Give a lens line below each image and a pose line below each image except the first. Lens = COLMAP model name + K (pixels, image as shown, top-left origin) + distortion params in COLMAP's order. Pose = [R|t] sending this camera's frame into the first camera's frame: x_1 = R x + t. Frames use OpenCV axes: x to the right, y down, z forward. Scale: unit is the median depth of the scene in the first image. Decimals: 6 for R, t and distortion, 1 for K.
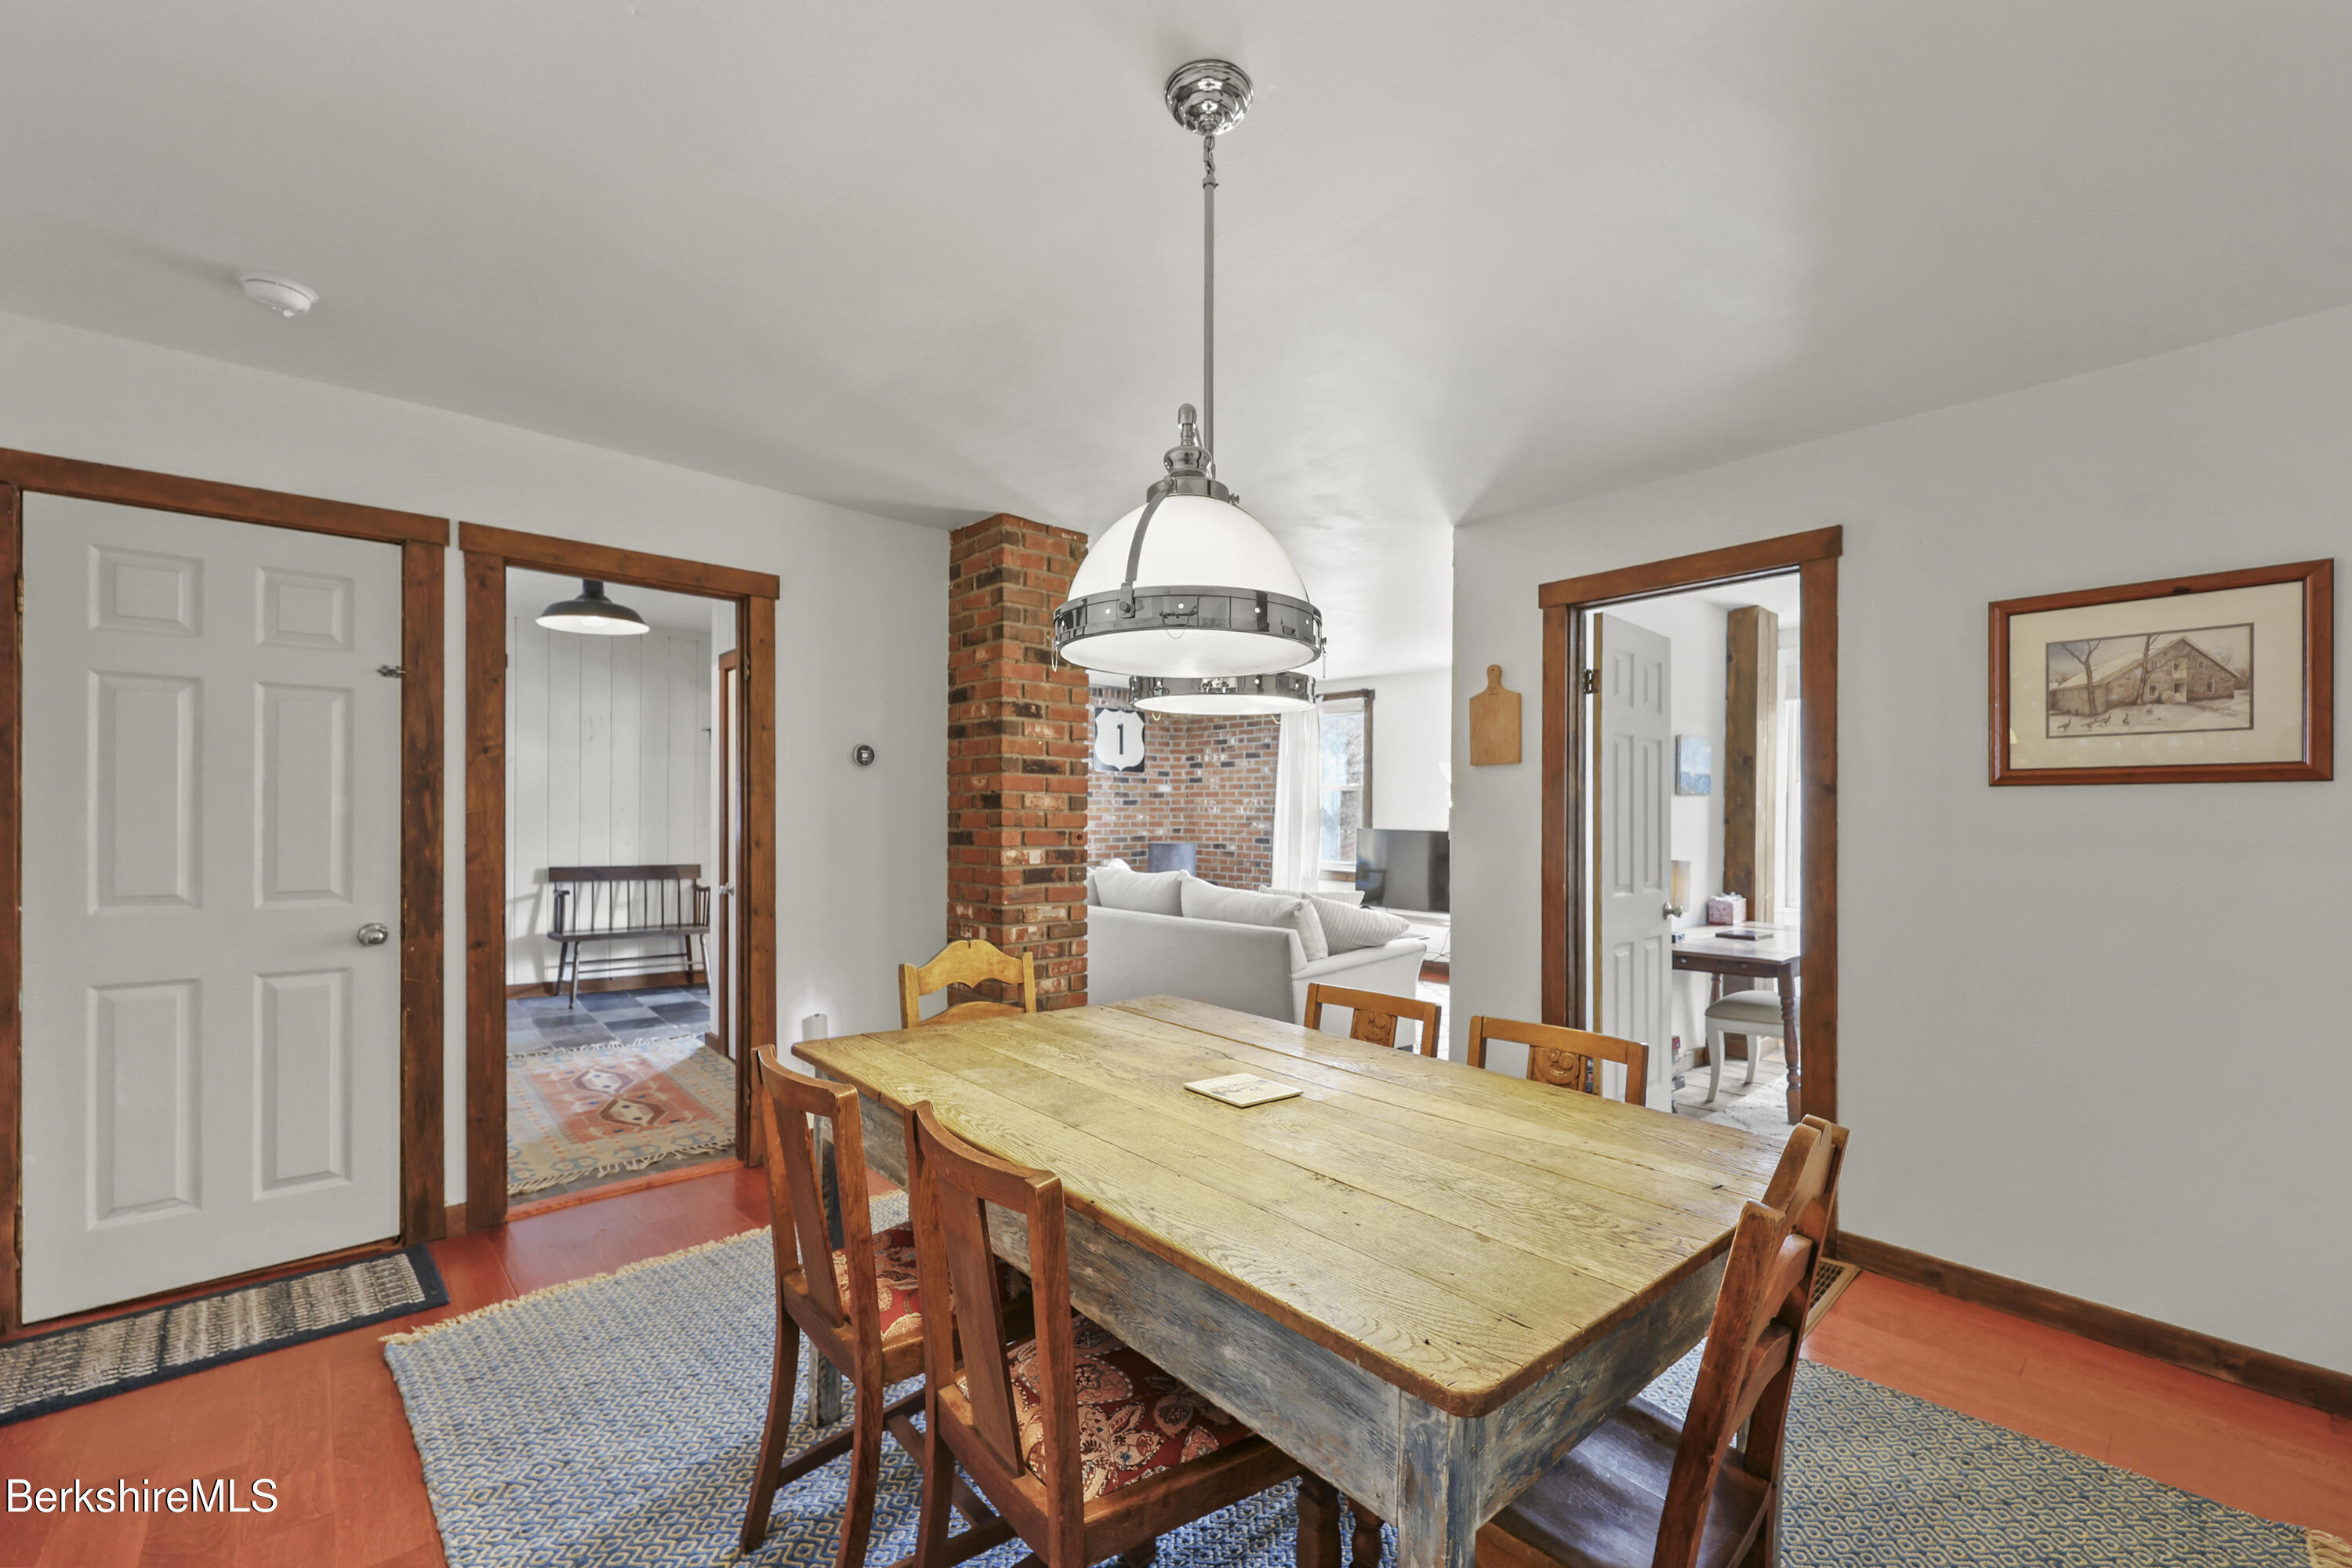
lens RADIAL K [[973.8, 0, 1181.9], [0, 973.8, 819.1], [0, 0, 1]] dist [-0.000107, 0.000035]
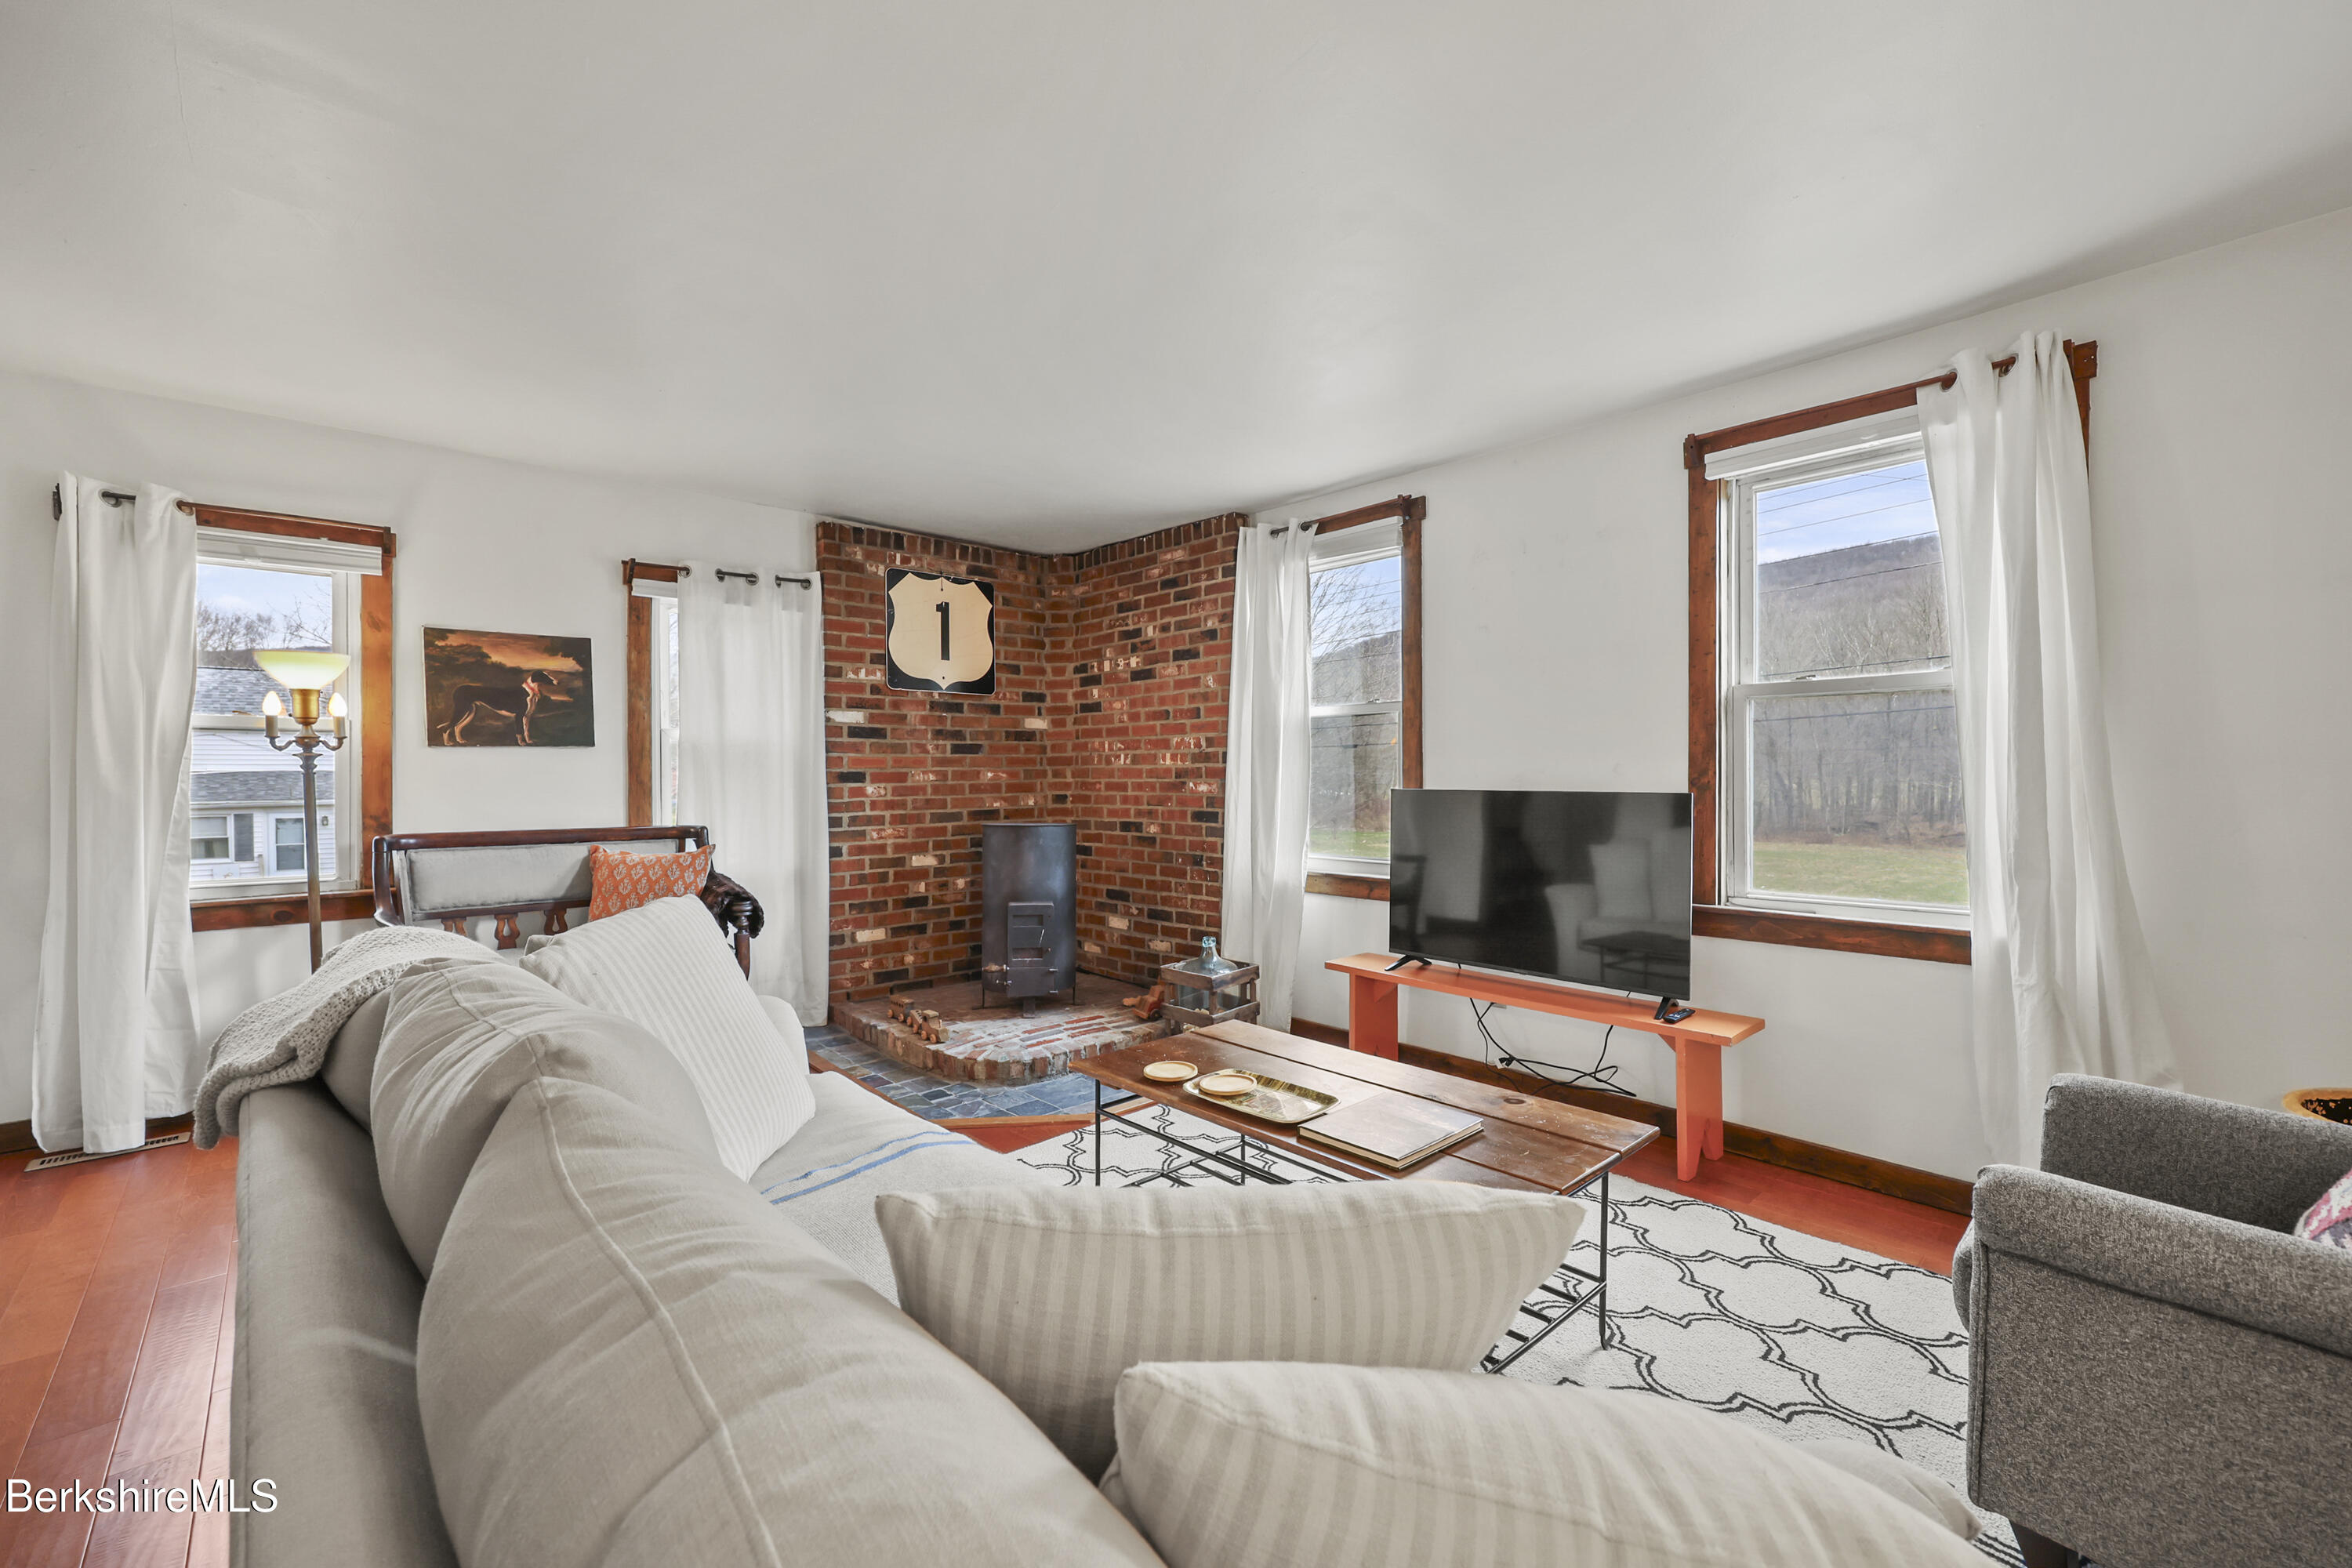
lens RADIAL K [[943.1, 0, 1191.3], [0, 943.1, 780.7], [0, 0, 1]] dist [0.000792, 0.000546]
pose [[0.999855, -0.015269, 0.007555, 0.070356], [0.015276, 0.999883, -0.000857, 0.003458], [-0.007541, 0.000972, 0.999971, 0.484949]]
